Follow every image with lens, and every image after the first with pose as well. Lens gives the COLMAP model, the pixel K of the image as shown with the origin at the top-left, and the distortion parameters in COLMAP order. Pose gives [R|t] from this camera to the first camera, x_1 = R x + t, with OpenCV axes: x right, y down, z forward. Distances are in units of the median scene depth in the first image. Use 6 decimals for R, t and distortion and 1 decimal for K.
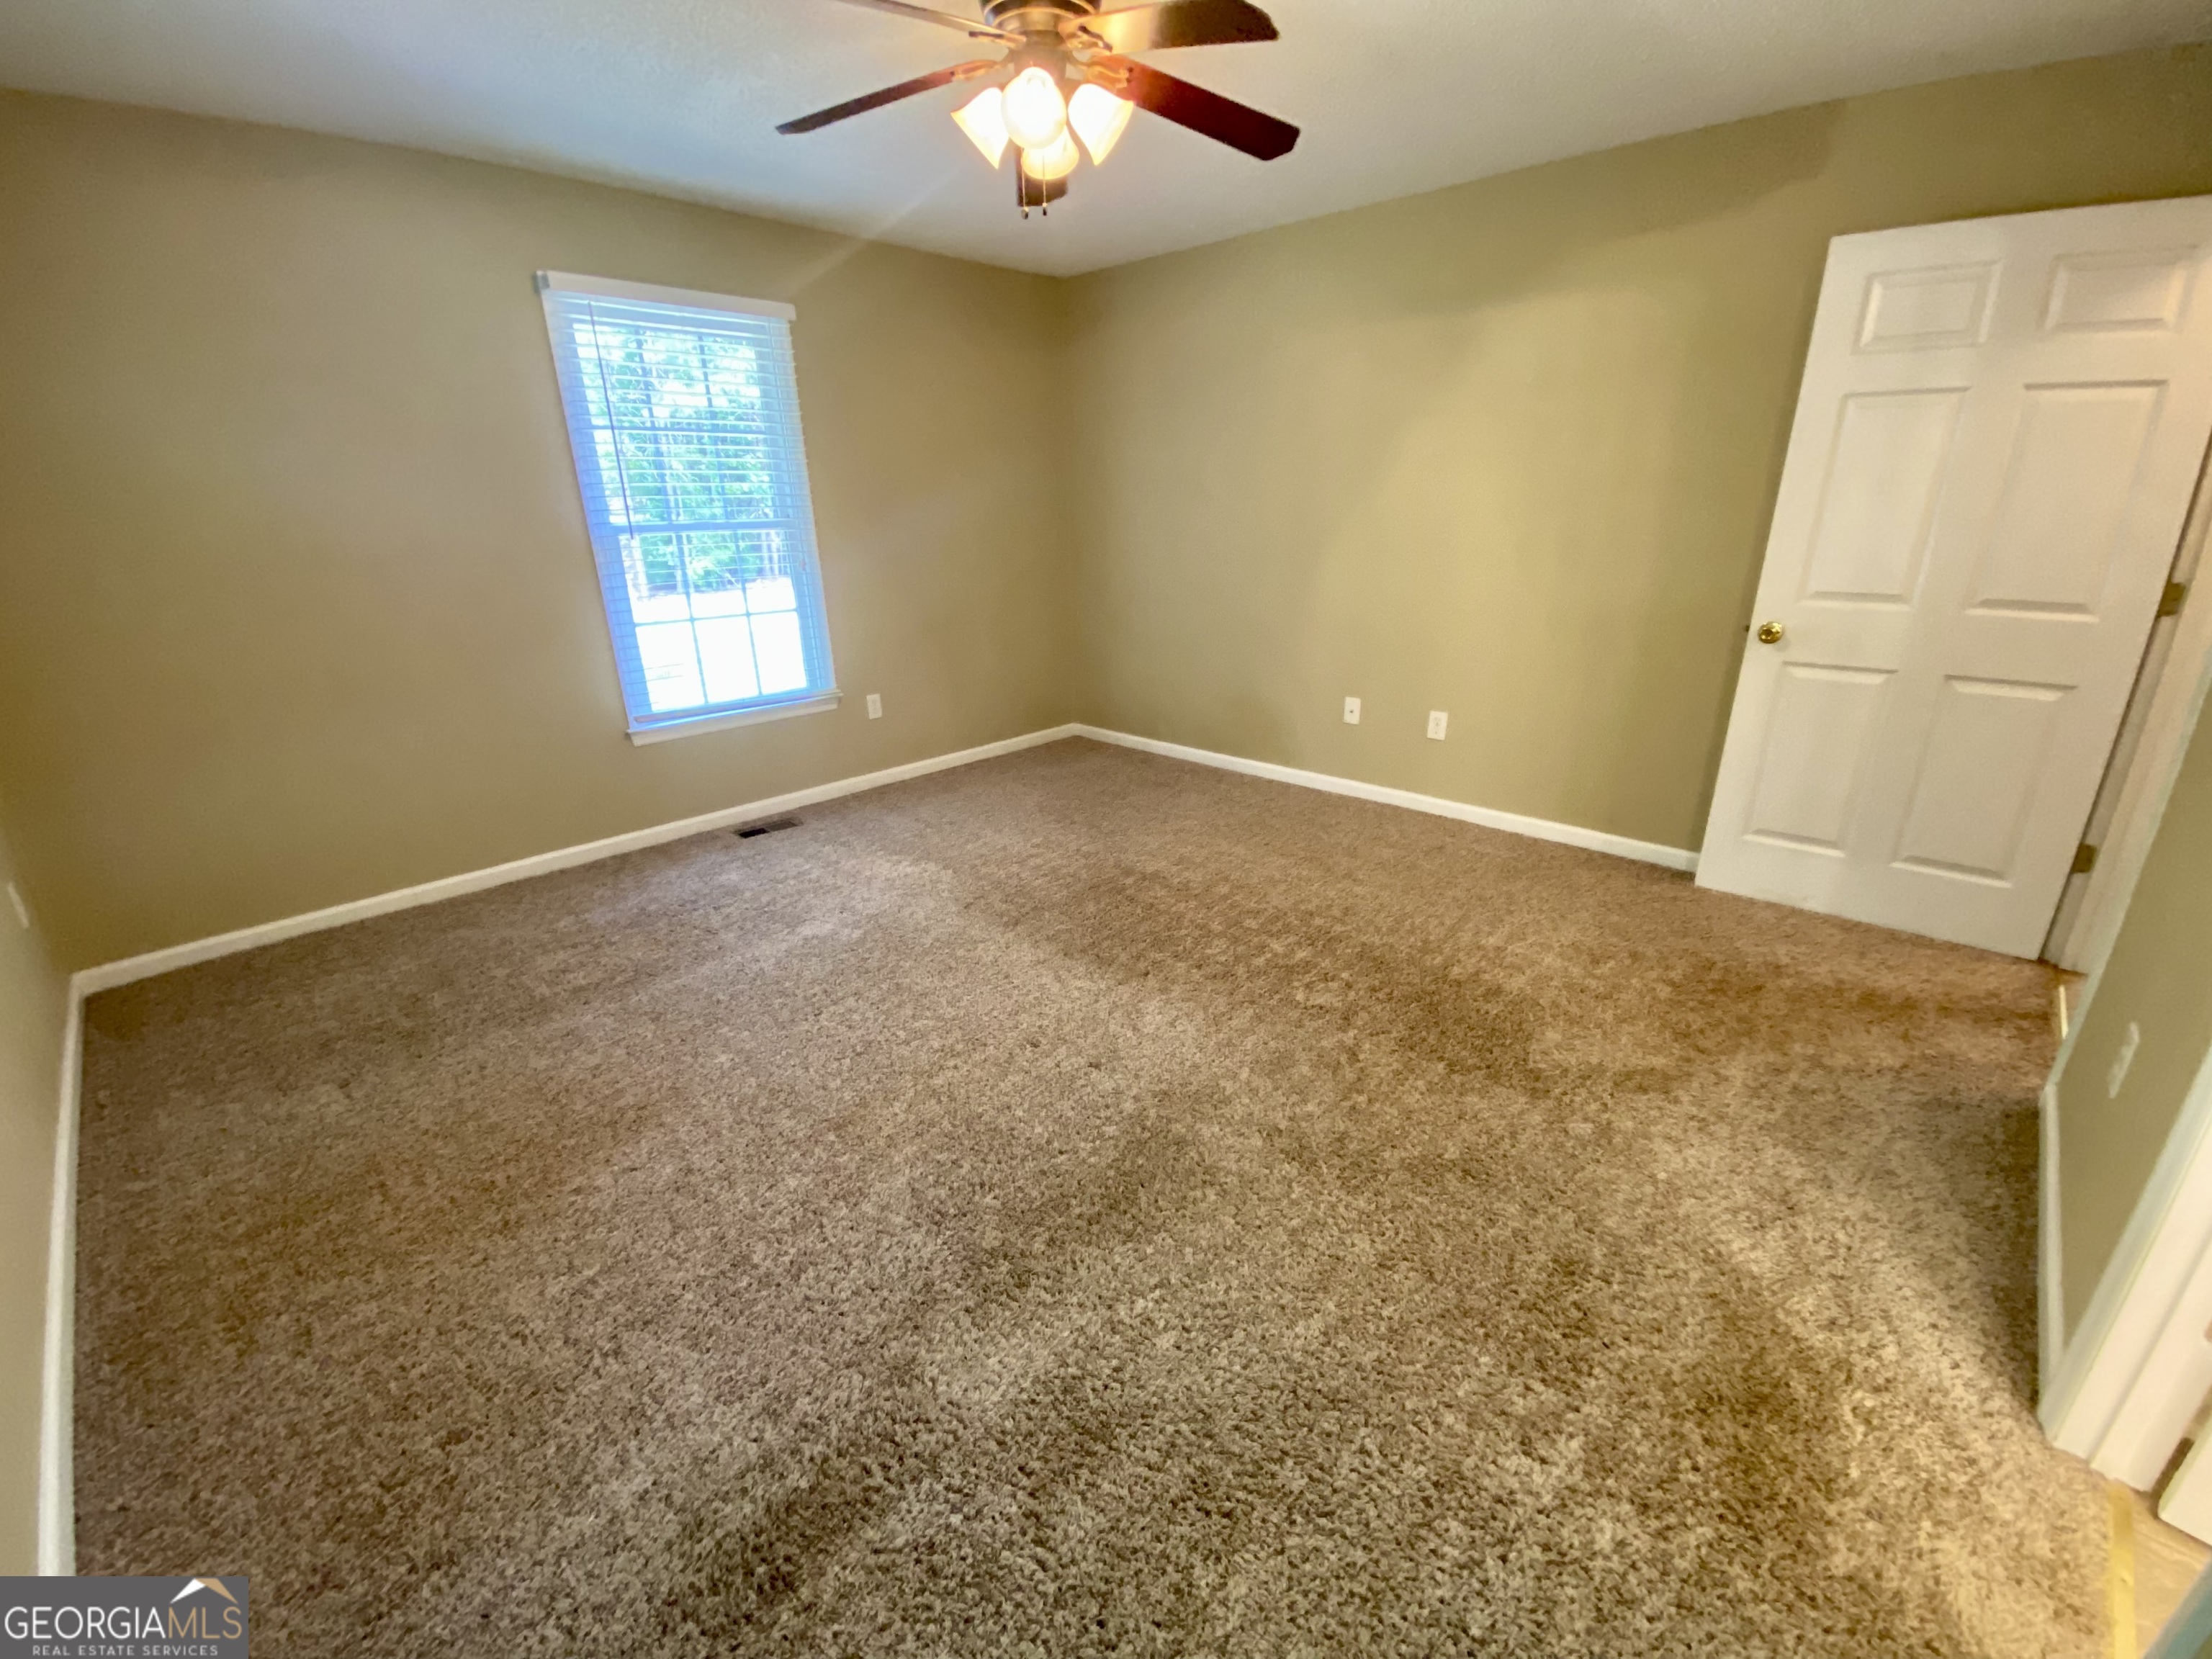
lens RADIAL K [[899.2, 0, 1101.2], [0, 899.2, 834.1], [0, 0, 1]] dist [0.007657, -0.012875]
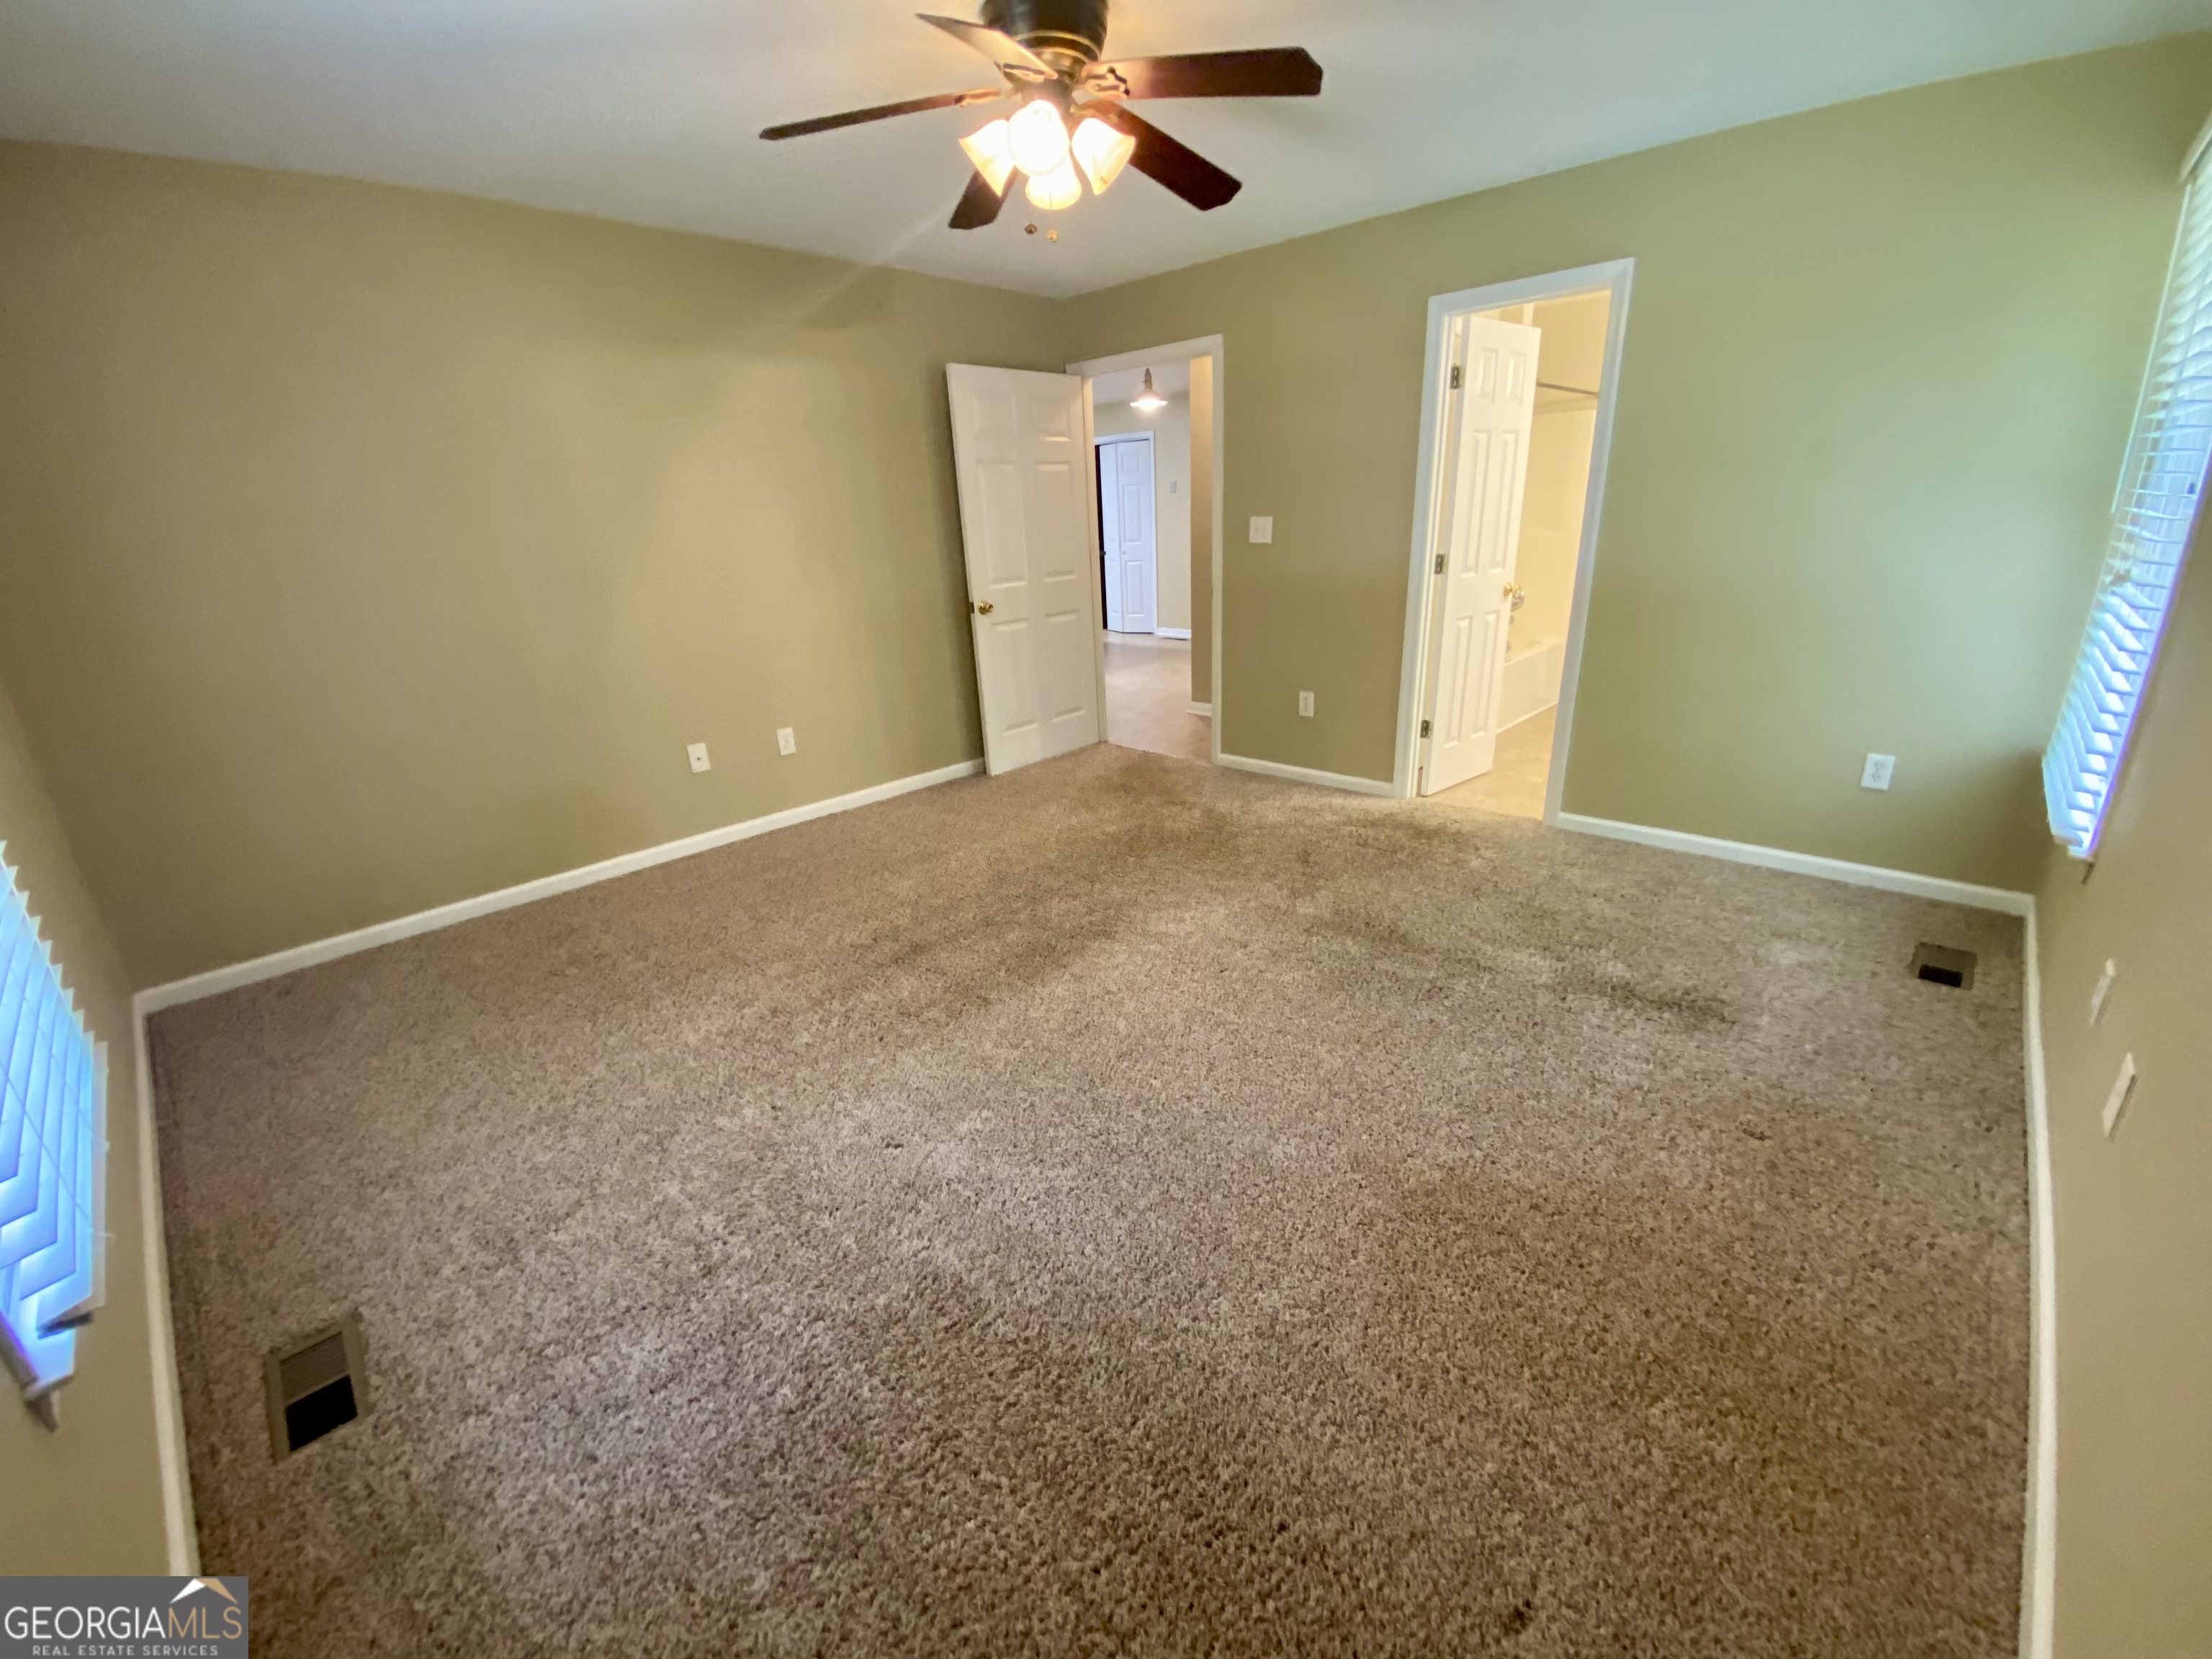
lens RADIAL K [[899.2, 0, 1102.2], [0, 899.2, 830.8], [0, 0, 1]] dist [0.007657, -0.012875]
pose [[-0.023872, -0.308421, 0.950950, -0.880182], [0.387238, 0.874110, 0.293221, -0.252984], [-0.921671, 0.375244, 0.098565, 0.763735]]
